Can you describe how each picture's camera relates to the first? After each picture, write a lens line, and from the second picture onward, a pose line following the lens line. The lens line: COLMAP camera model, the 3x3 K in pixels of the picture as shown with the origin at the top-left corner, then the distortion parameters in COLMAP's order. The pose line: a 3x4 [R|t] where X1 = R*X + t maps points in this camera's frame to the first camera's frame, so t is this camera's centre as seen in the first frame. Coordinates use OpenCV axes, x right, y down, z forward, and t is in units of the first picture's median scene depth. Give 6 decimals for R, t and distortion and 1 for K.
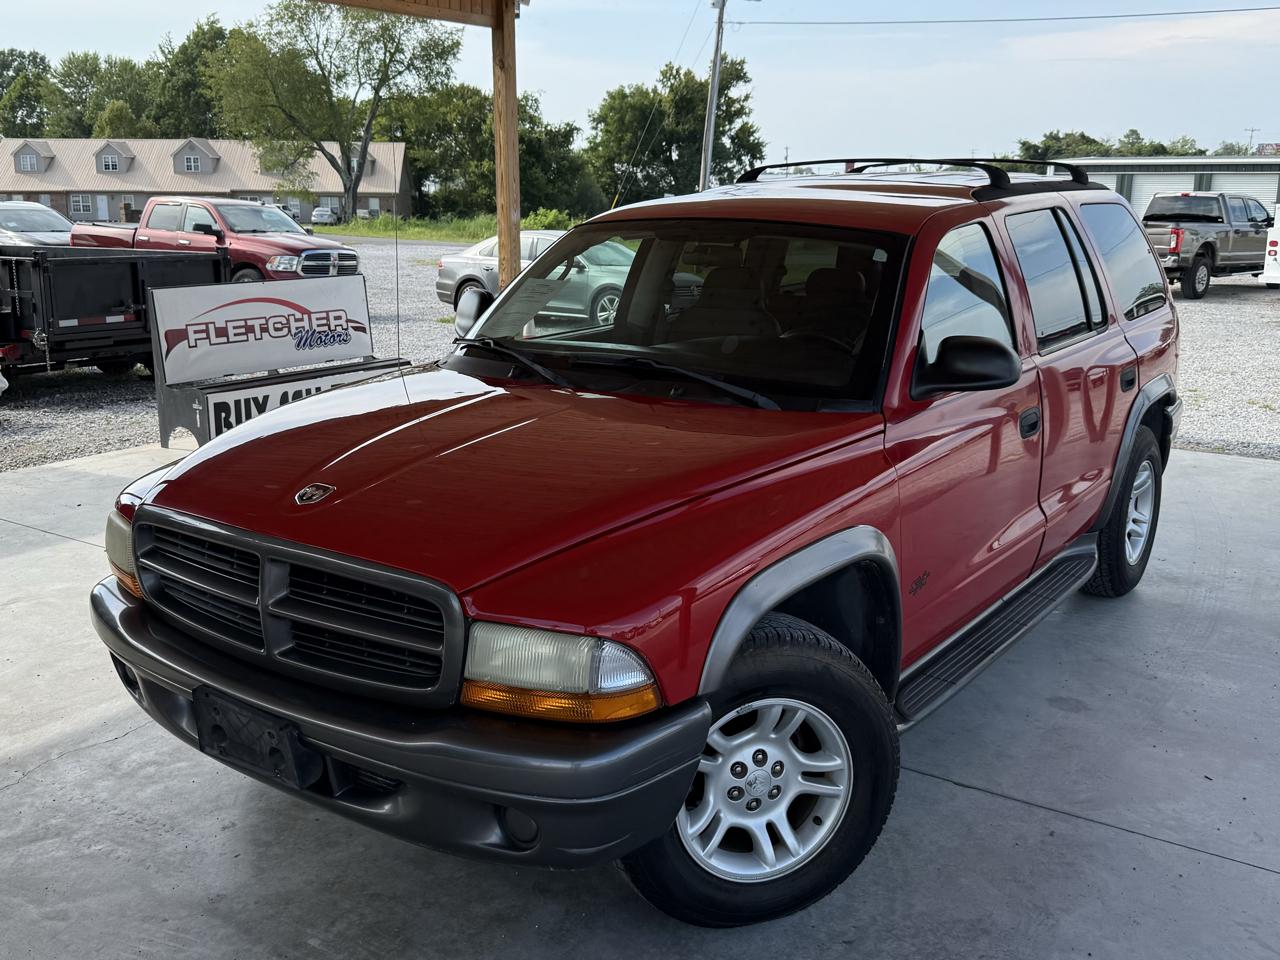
lens RADIAL K [[1298.8, 0, 633.6], [0, 1298.8, 543.7], [0, 0, 1]] dist [0.133801, -0.234581]
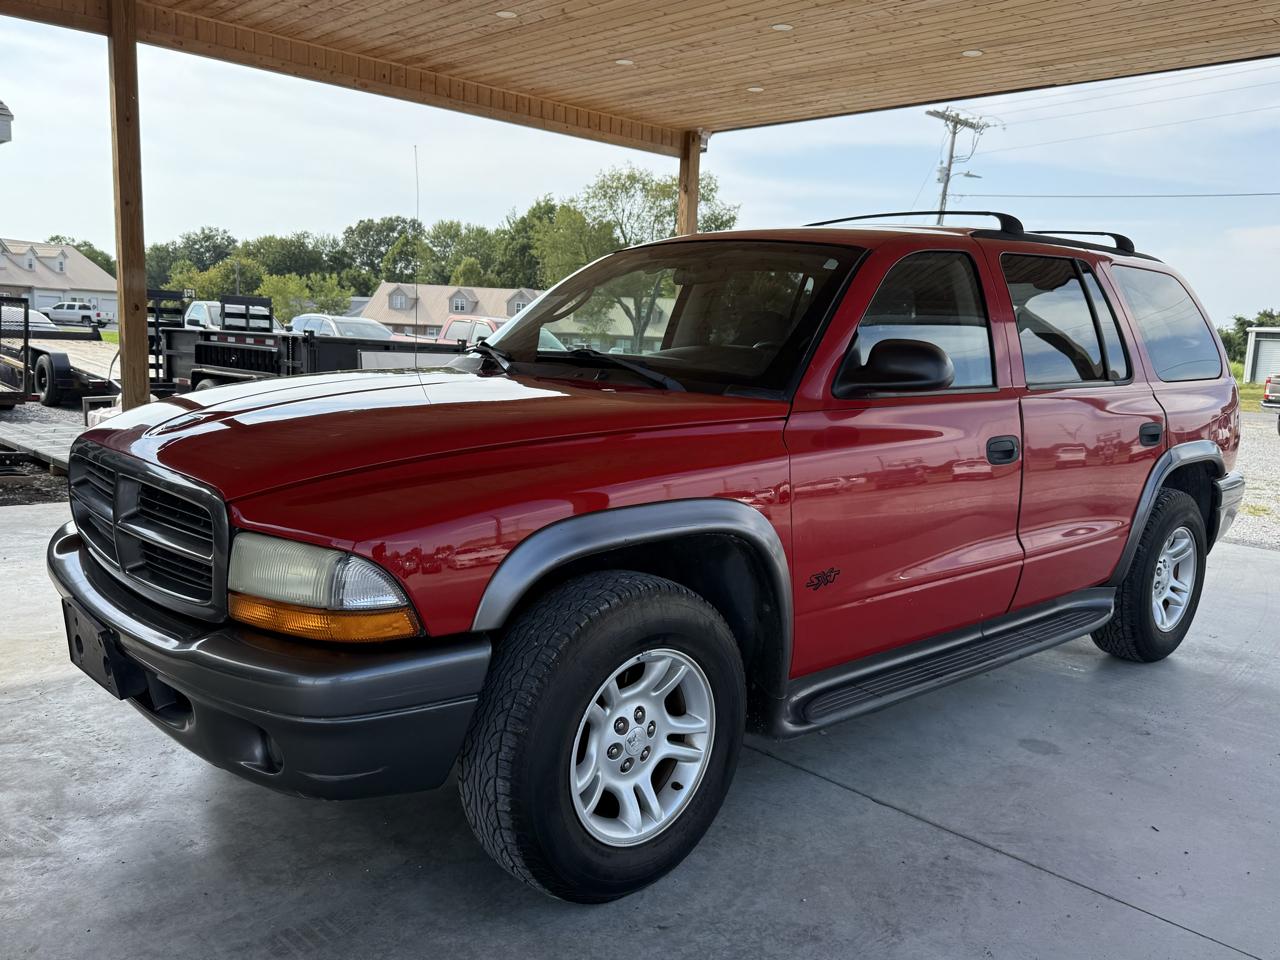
lens RADIAL K [[1086.8, 0, 664.6], [0, 1086.8, 544.3], [0, 0, 1]] dist [0.165750, -0.289551]
pose [[0.979191, 0.077233, -0.187671, 0.084432], [-0.092850, 0.992784, -0.075891, 0.025762], [0.180456, 0.091737, 0.979296, 0.056476]]
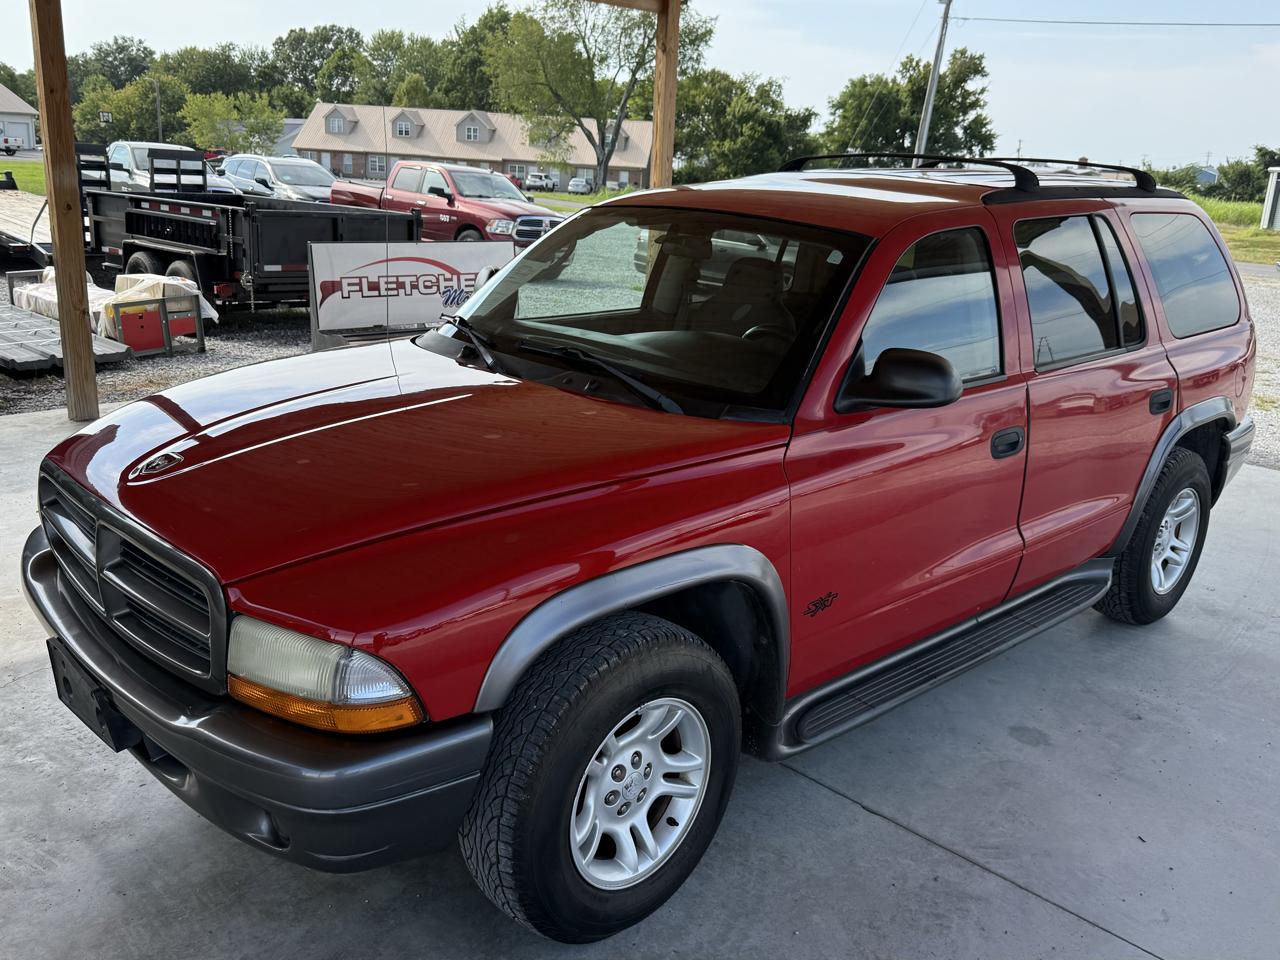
lens RADIAL K [[1157.5, 0, 638.8], [0, 1157.5, 545.7], [0, 0, 1]] dist [0.155445, -0.286991]
pose [[0.980292, 0.104604, -0.167585, 0.075279], [-0.096597, 0.993788, 0.055263, -0.015469], [0.172324, -0.037986, 0.984308, 0.044701]]
